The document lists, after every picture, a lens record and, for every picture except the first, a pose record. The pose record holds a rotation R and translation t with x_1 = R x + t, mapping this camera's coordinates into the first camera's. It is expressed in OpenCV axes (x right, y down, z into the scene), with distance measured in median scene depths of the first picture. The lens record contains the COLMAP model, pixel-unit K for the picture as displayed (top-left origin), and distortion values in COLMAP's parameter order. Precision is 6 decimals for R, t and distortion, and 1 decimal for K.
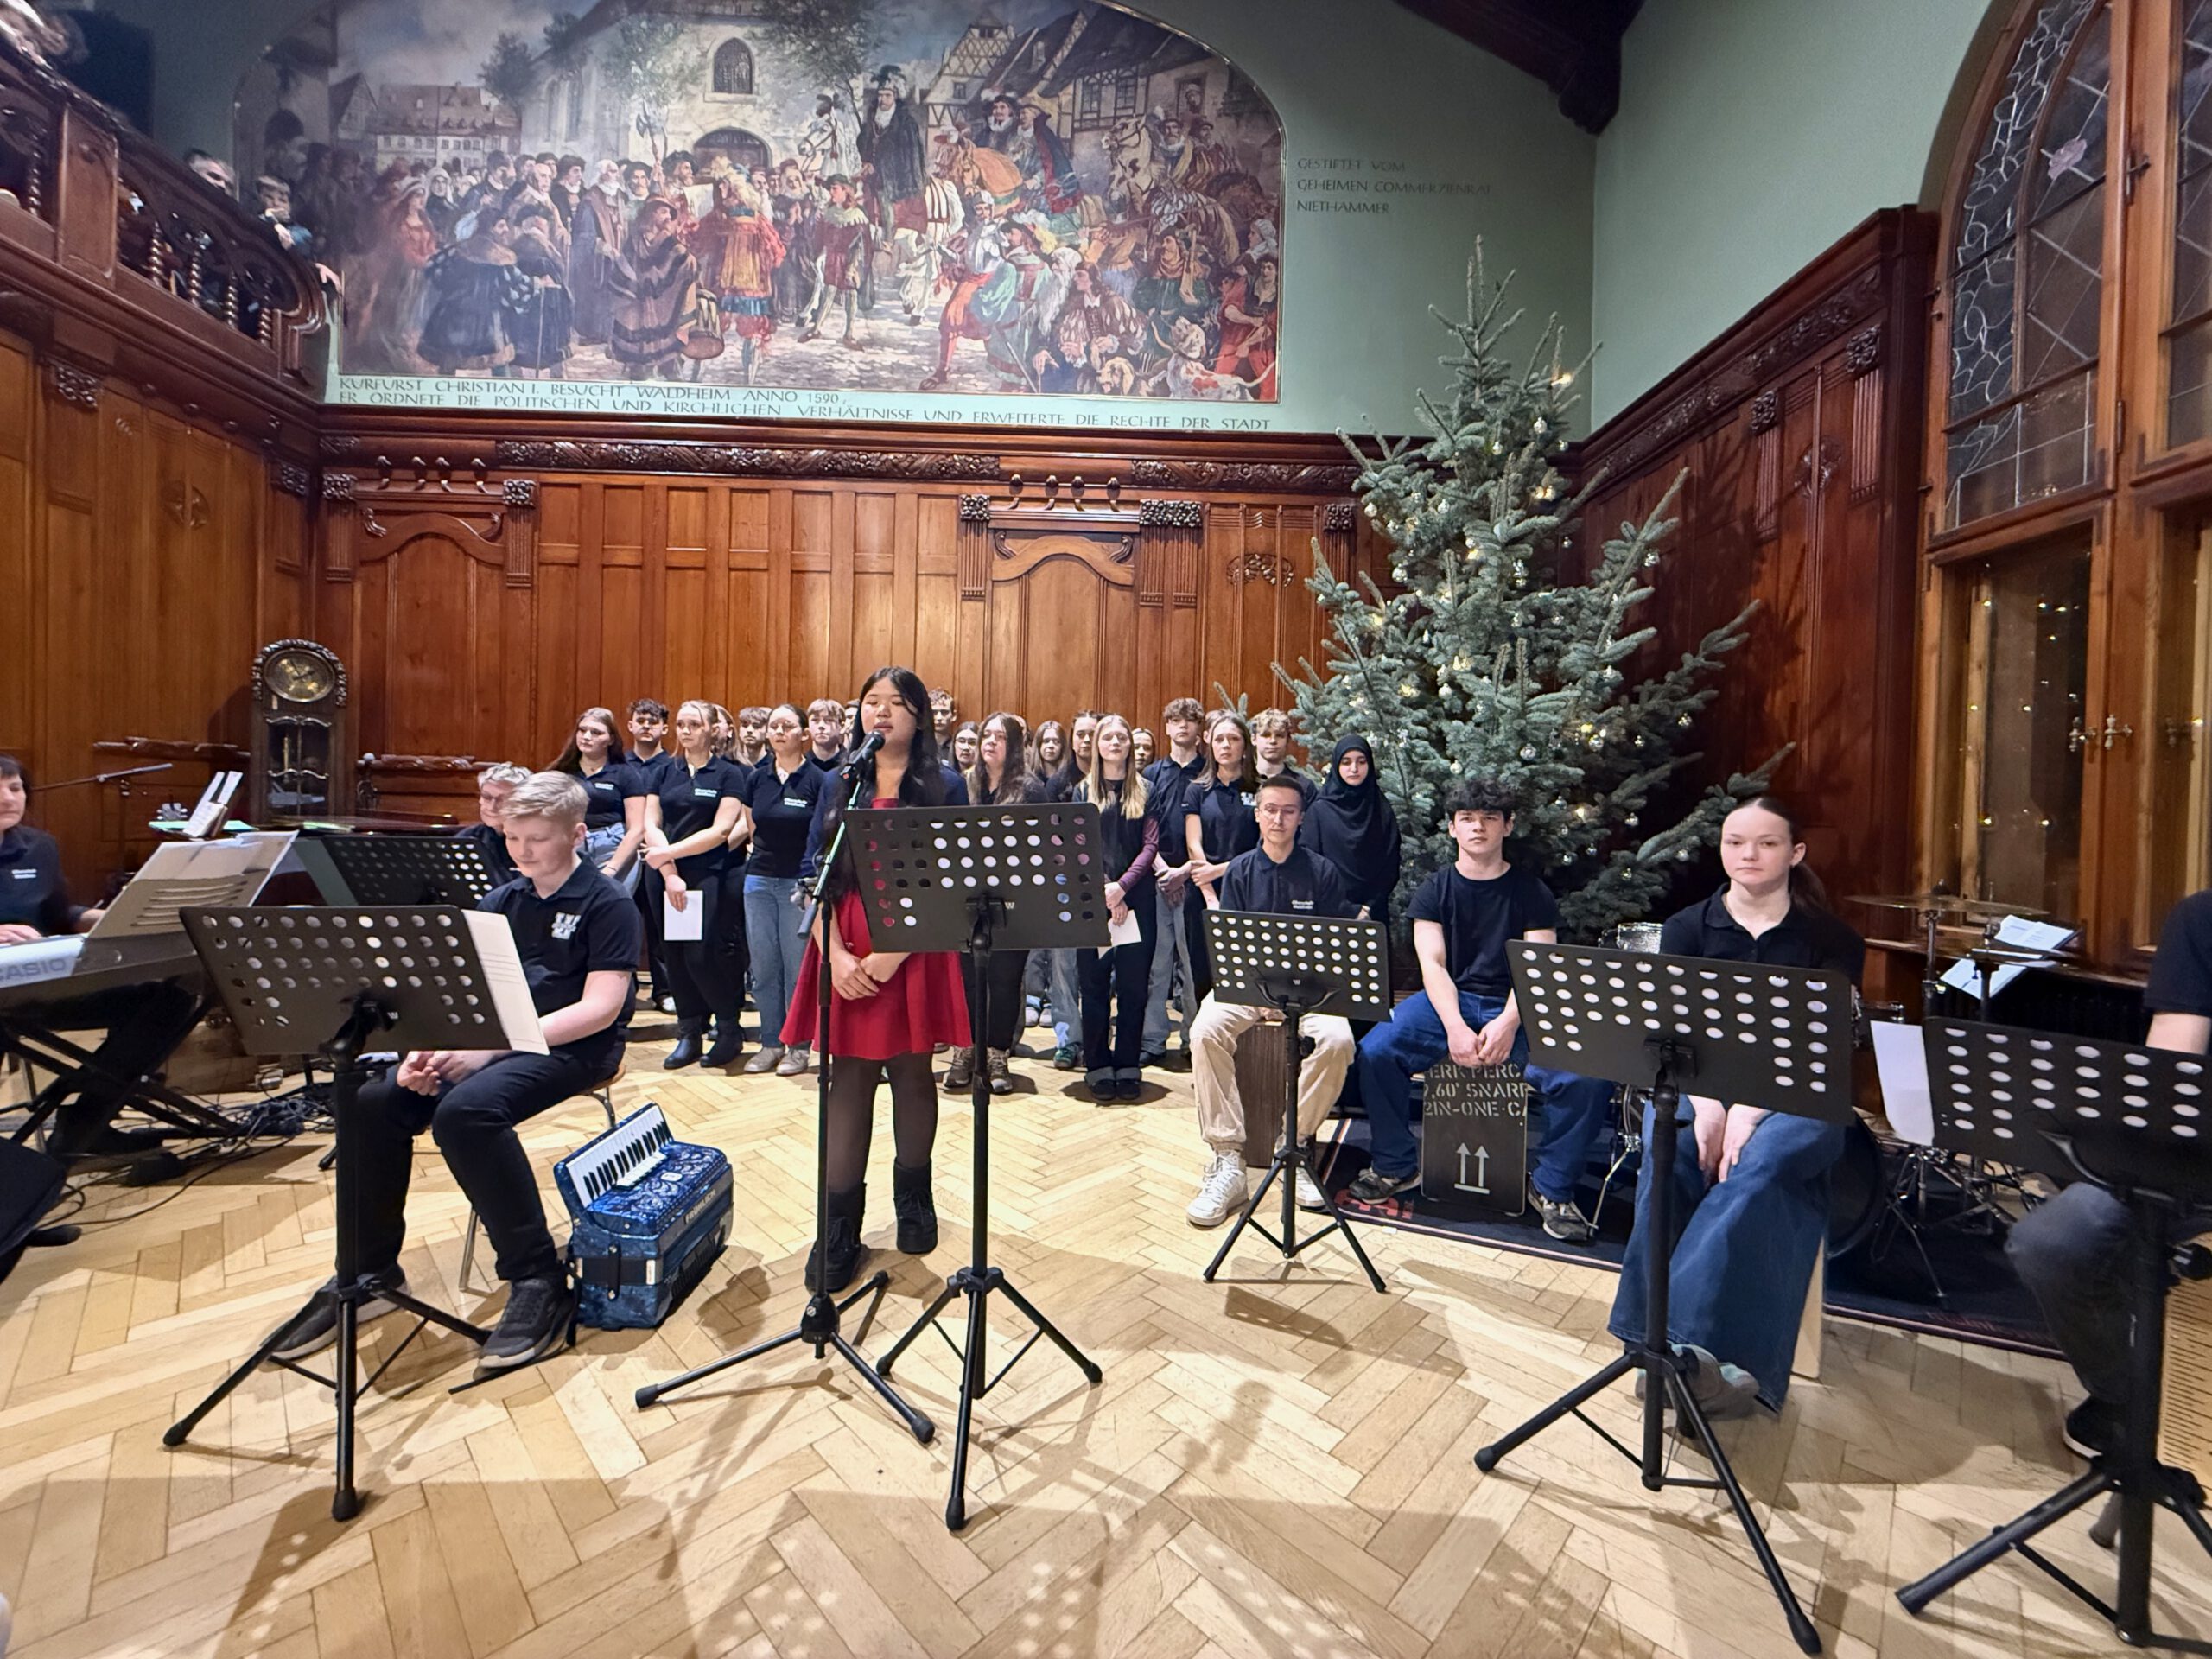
lens RADIAL K [[878.8, 0, 1098.9], [0, 878.8, 828.6], [0, 0, 1]] dist [0.001648, -0.000107]
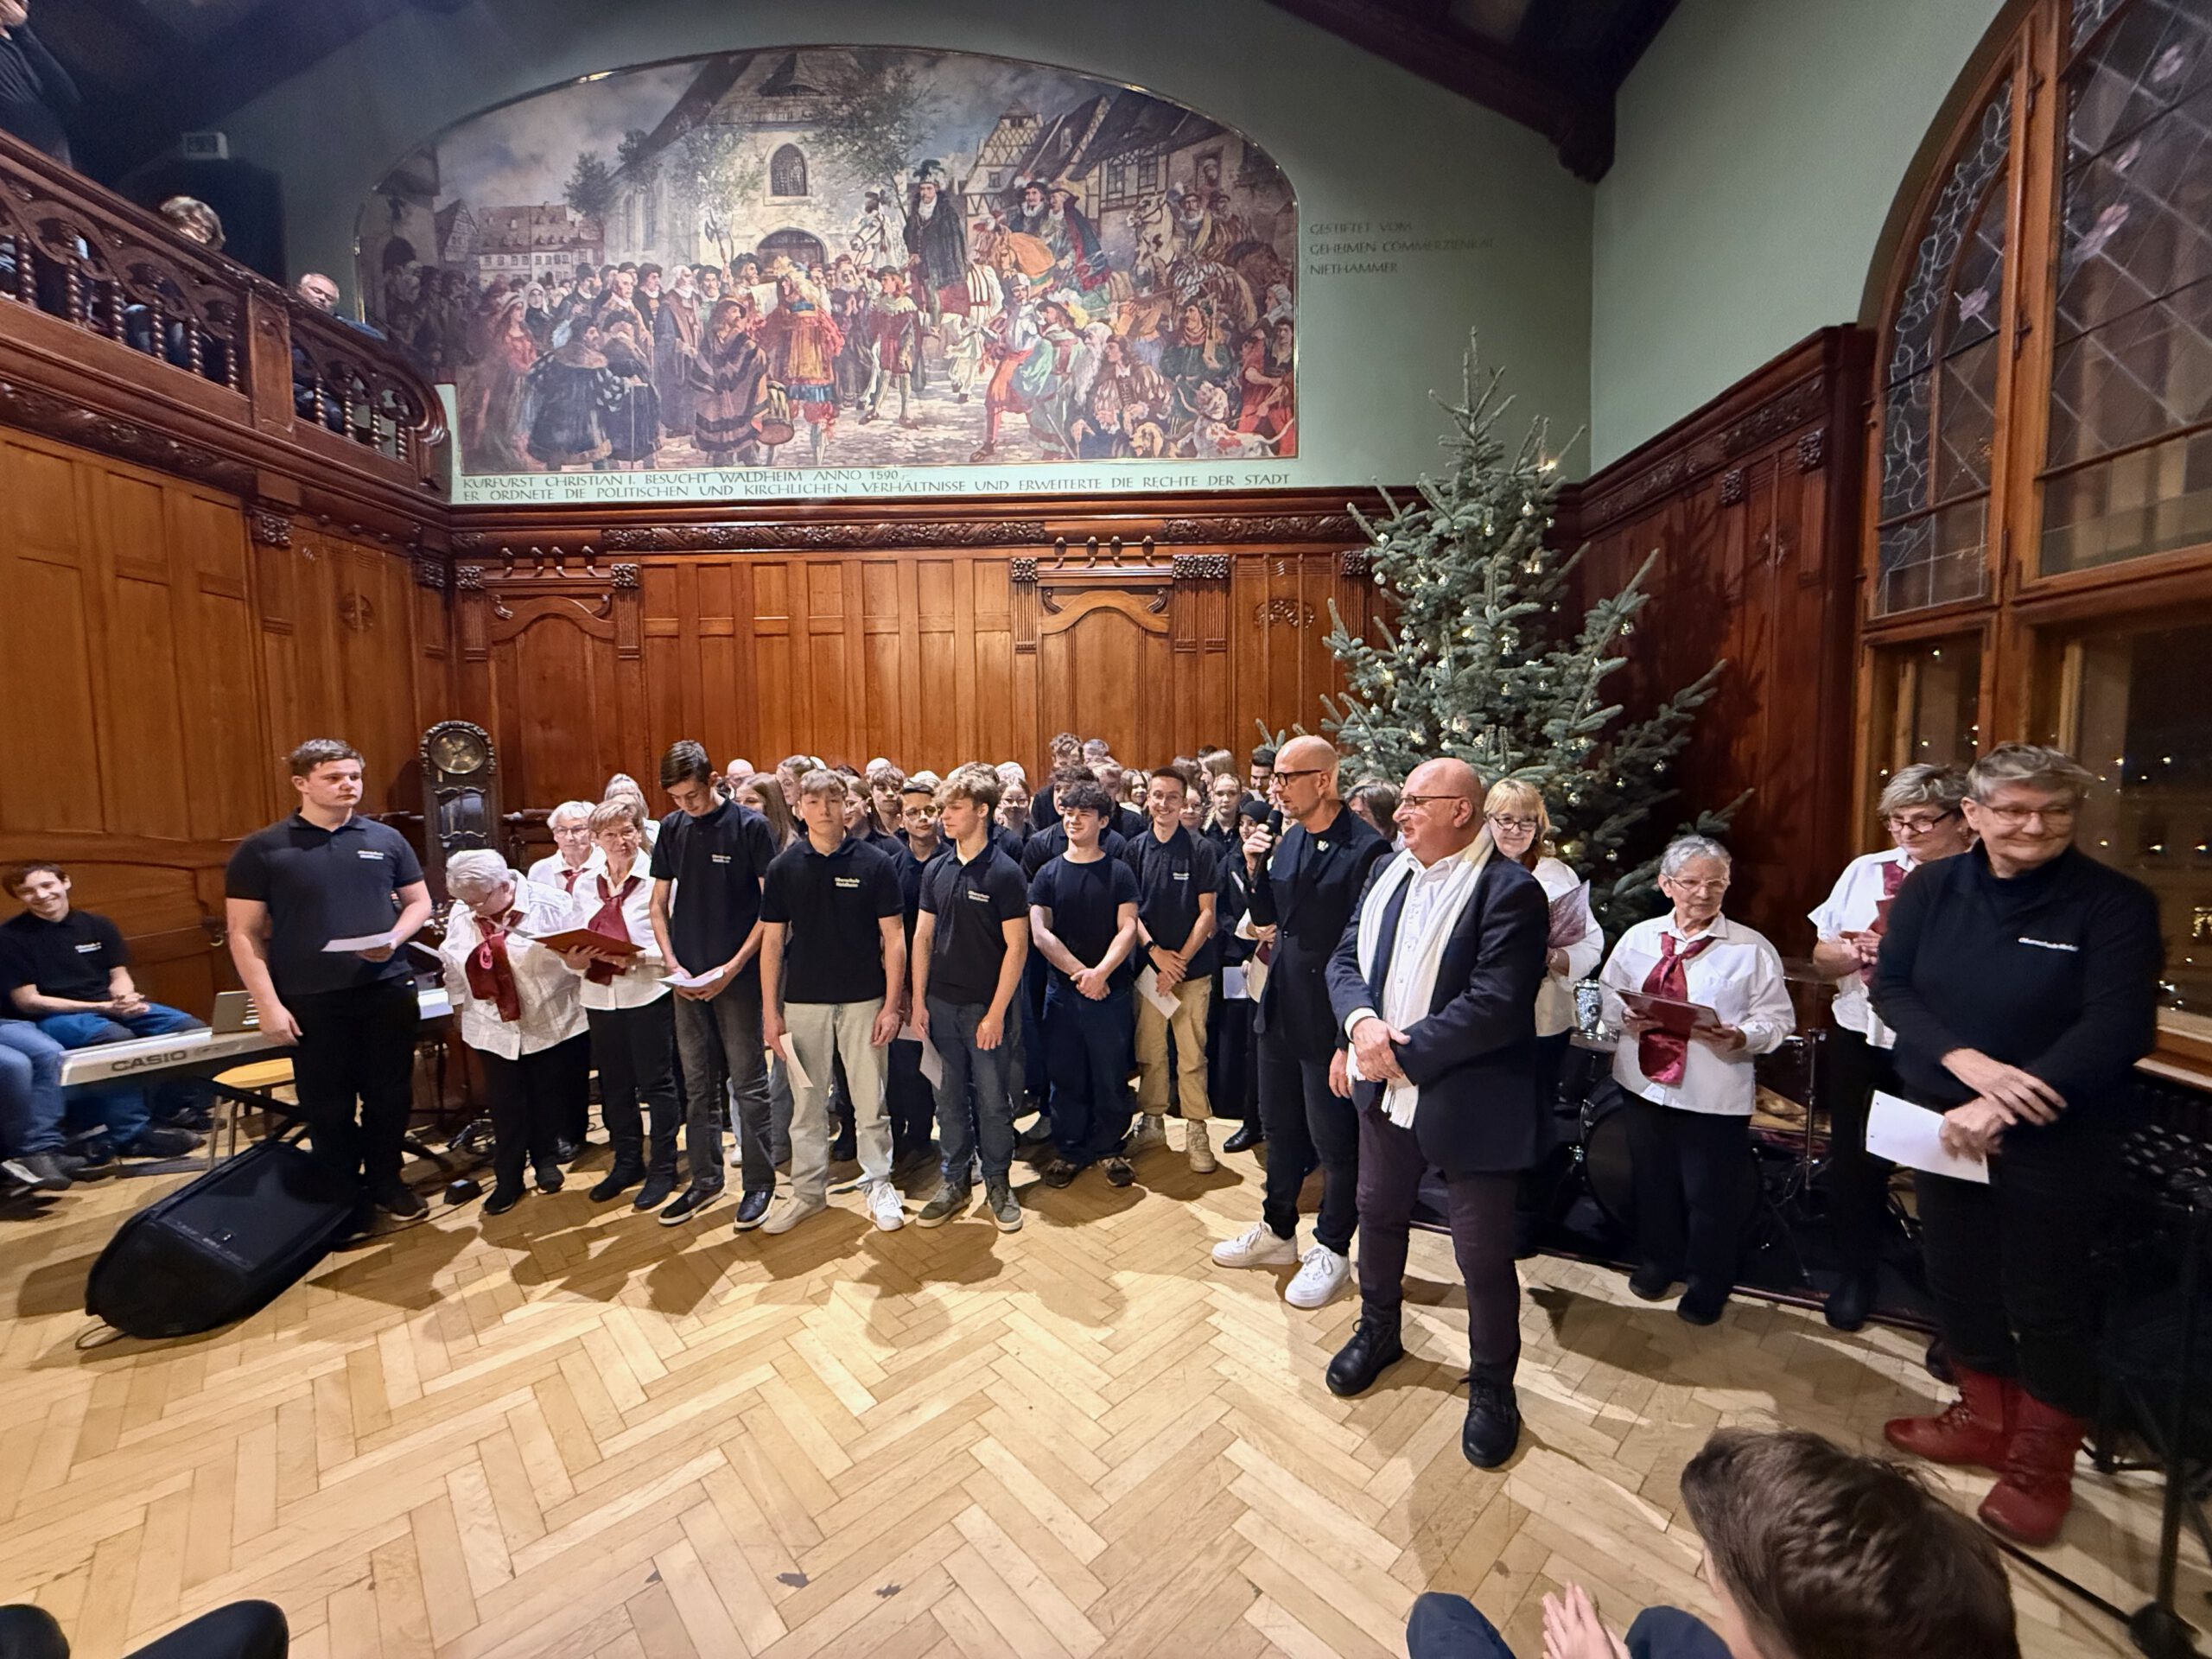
lens RADIAL K [[878.8, 0, 1099.3], [0, 878.8, 829.3], [0, 0, 1]] dist [0.001648, -0.000107]
pose [[0.998506, -0.033330, -0.043300, -0.008903], [0.035713, 0.997821, 0.055472, -0.095769], [0.041357, -0.056936, 0.997521, -0.125455]]
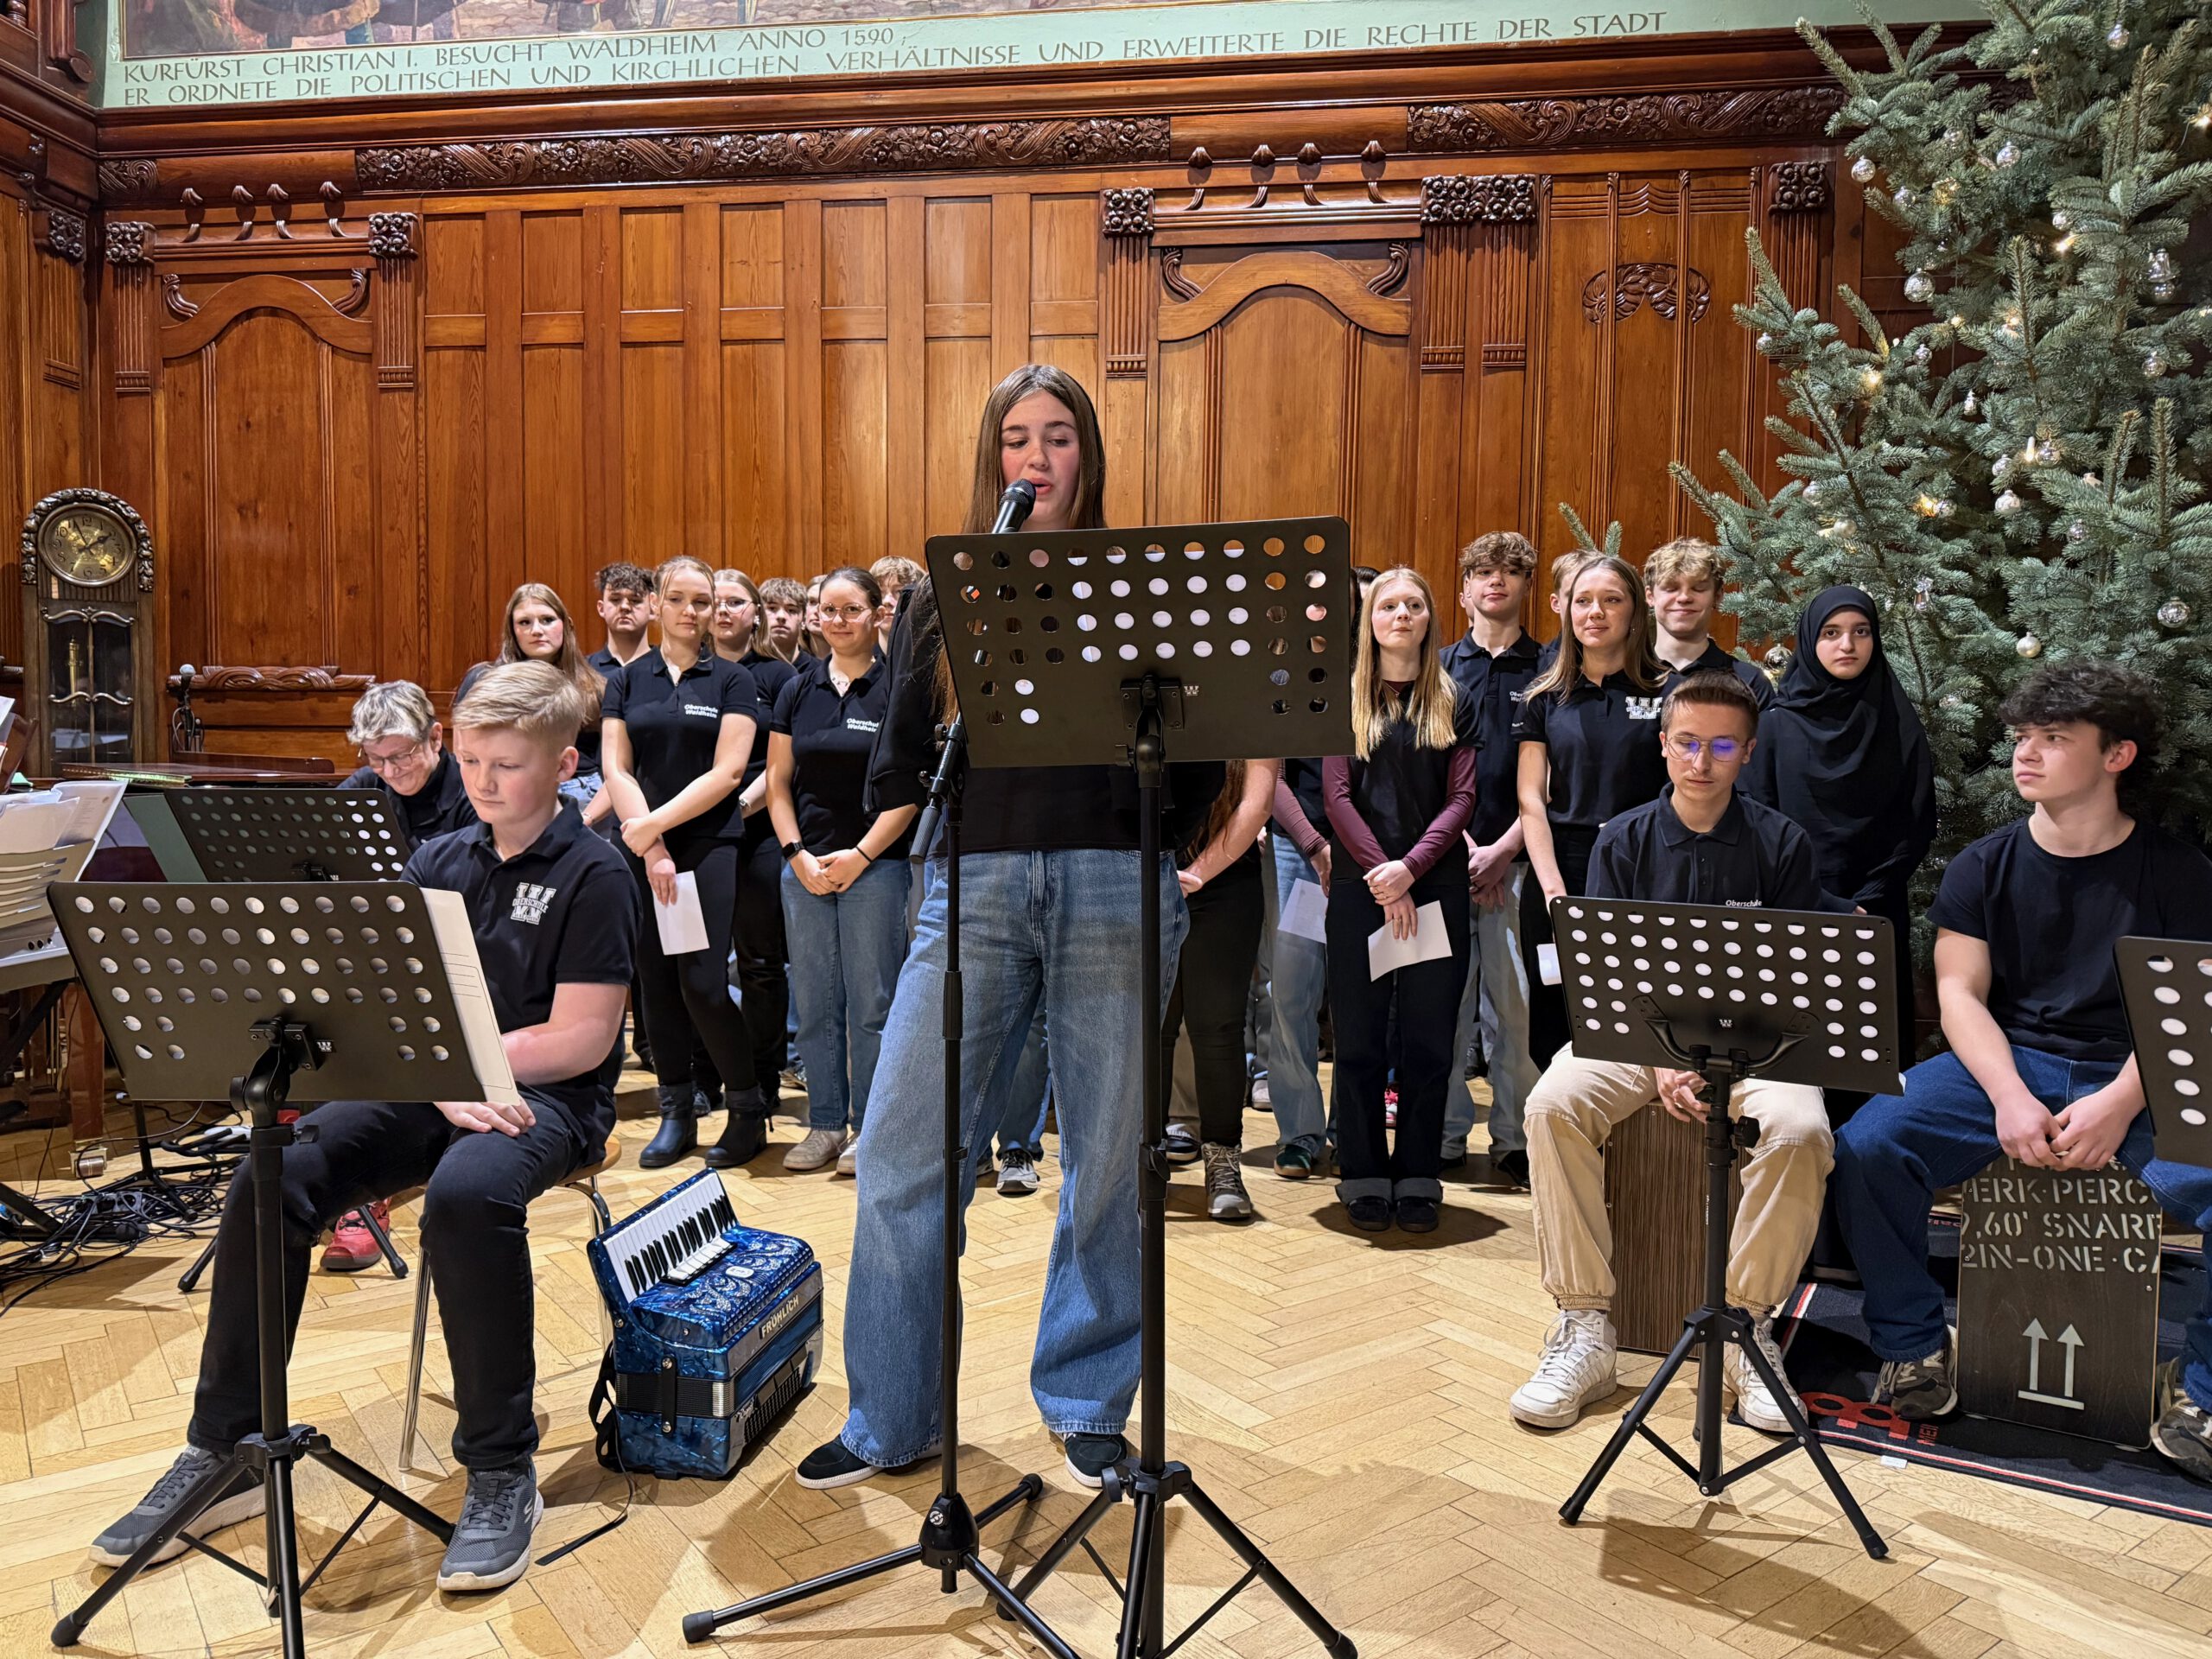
lens RADIAL K [[1555.4, 0, 1102.6], [0, 1555.4, 842.2], [0, 0, 1]] dist [0.021435, -0.024123]
pose [[0.989479, -0.004936, -0.144589, -0.012468], [0.010888, 0.999124, 0.040401, 0.004606], [0.144263, -0.041550, 0.988667, -0.025179]]
